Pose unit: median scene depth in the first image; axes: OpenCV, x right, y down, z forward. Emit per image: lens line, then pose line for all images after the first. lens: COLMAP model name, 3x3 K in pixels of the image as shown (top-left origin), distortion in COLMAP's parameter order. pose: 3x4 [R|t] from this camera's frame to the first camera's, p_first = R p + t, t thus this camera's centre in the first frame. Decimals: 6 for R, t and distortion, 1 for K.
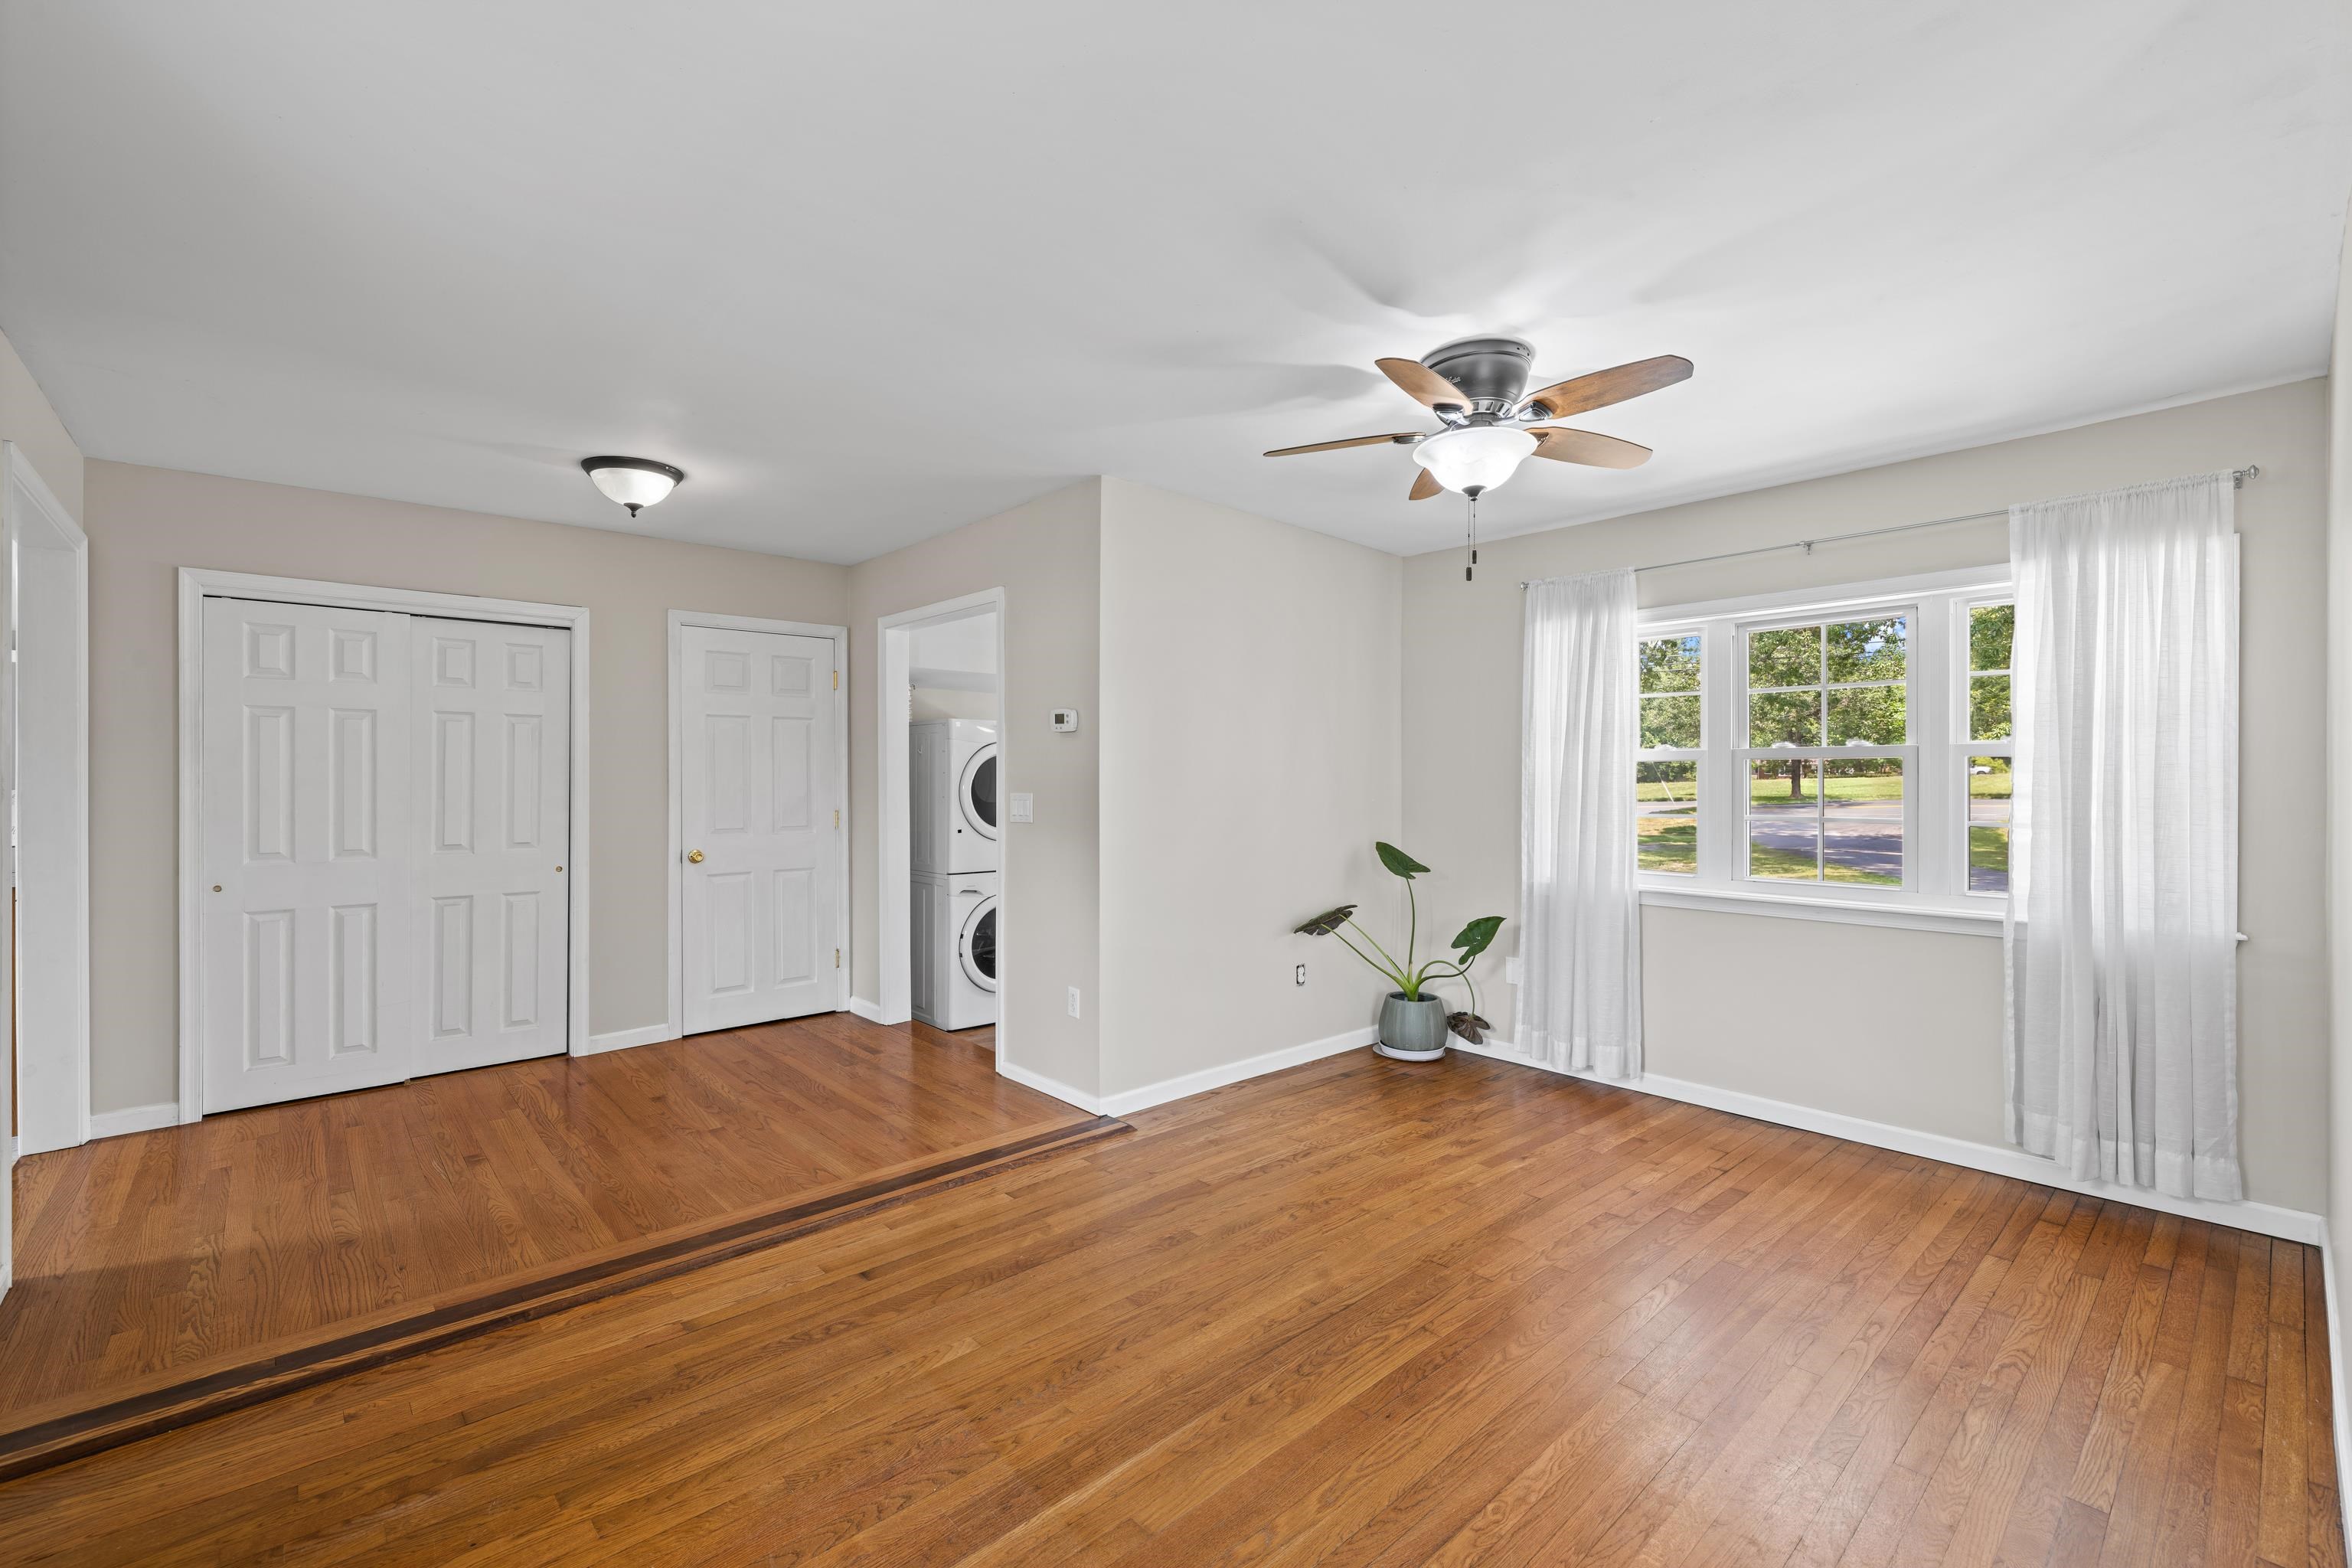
lens RADIAL K [[1000.4, 0, 1181.1], [0, 1000.4, 778.5], [0, 0, 1]] dist [0.001425, 0.000950]
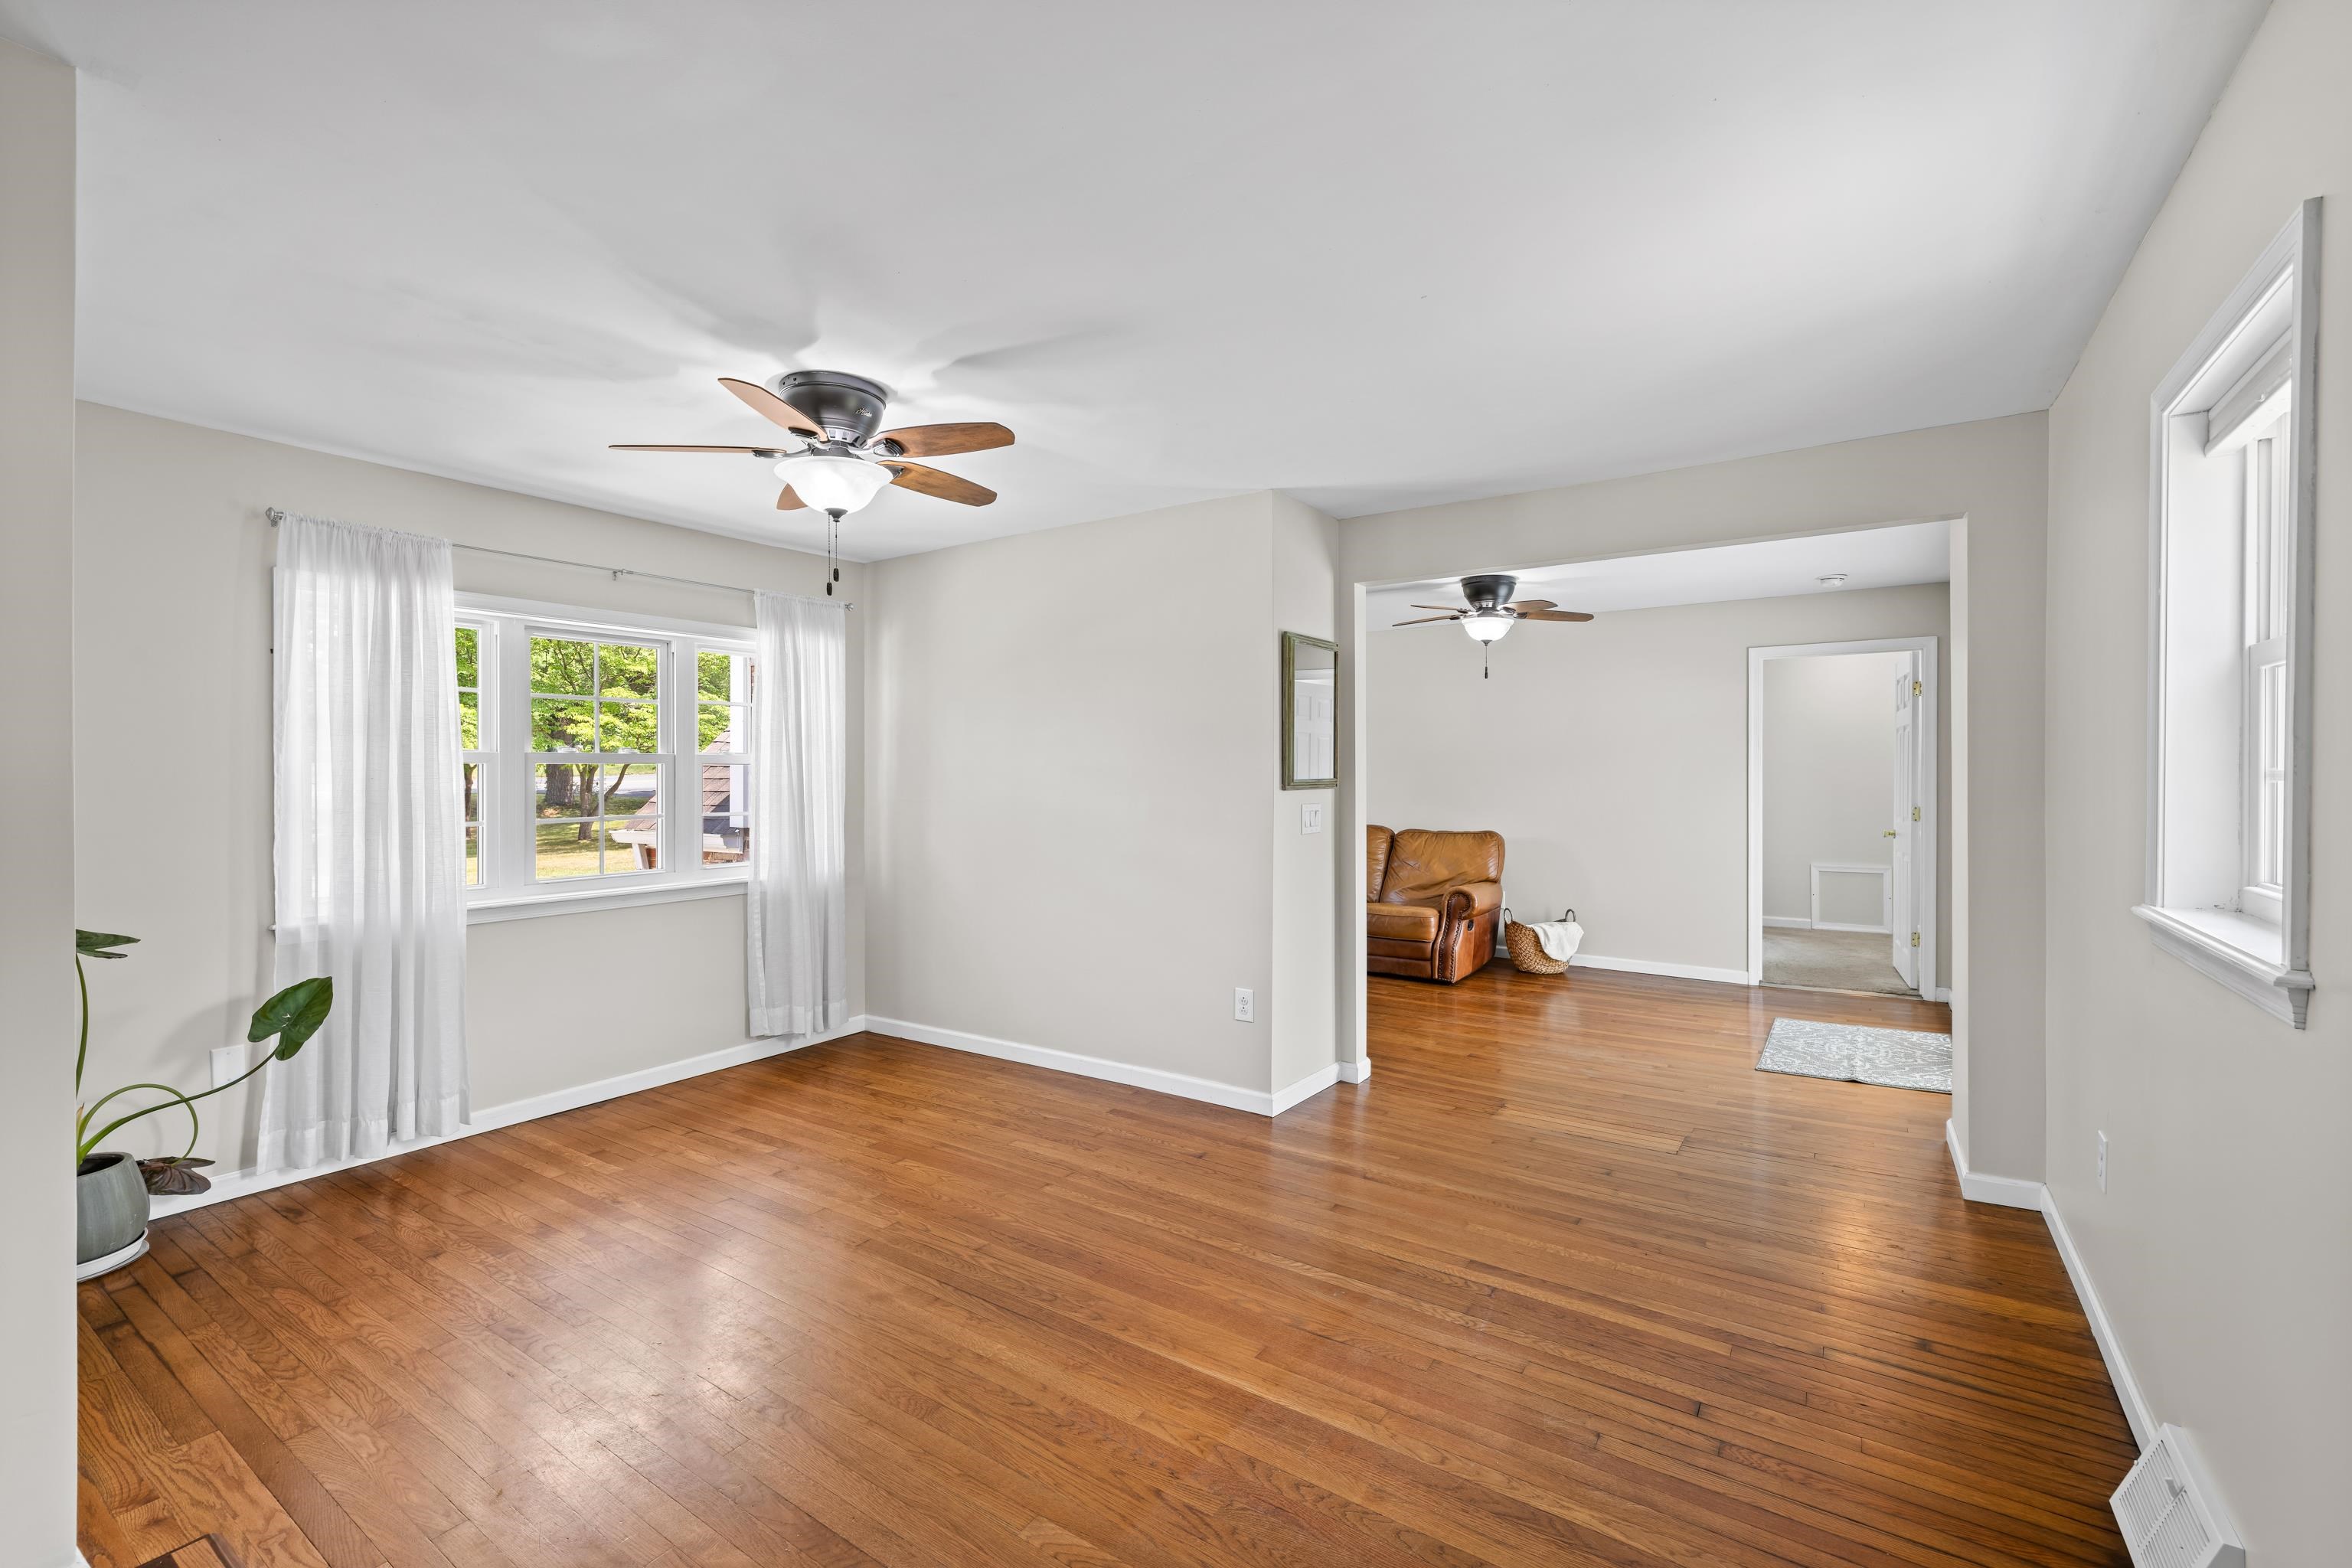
lens RADIAL K [[1000.4, 0, 1174.3], [0, 1000.4, 780.6], [0, 0, 1]] dist [0.001425, 0.000950]
pose [[-0.236168, -0.008434, 0.971676, -0.615197], [0.002553, 0.999953, 0.009300, -0.009646], [-0.971709, 0.004677, -0.236135, 0.675742]]
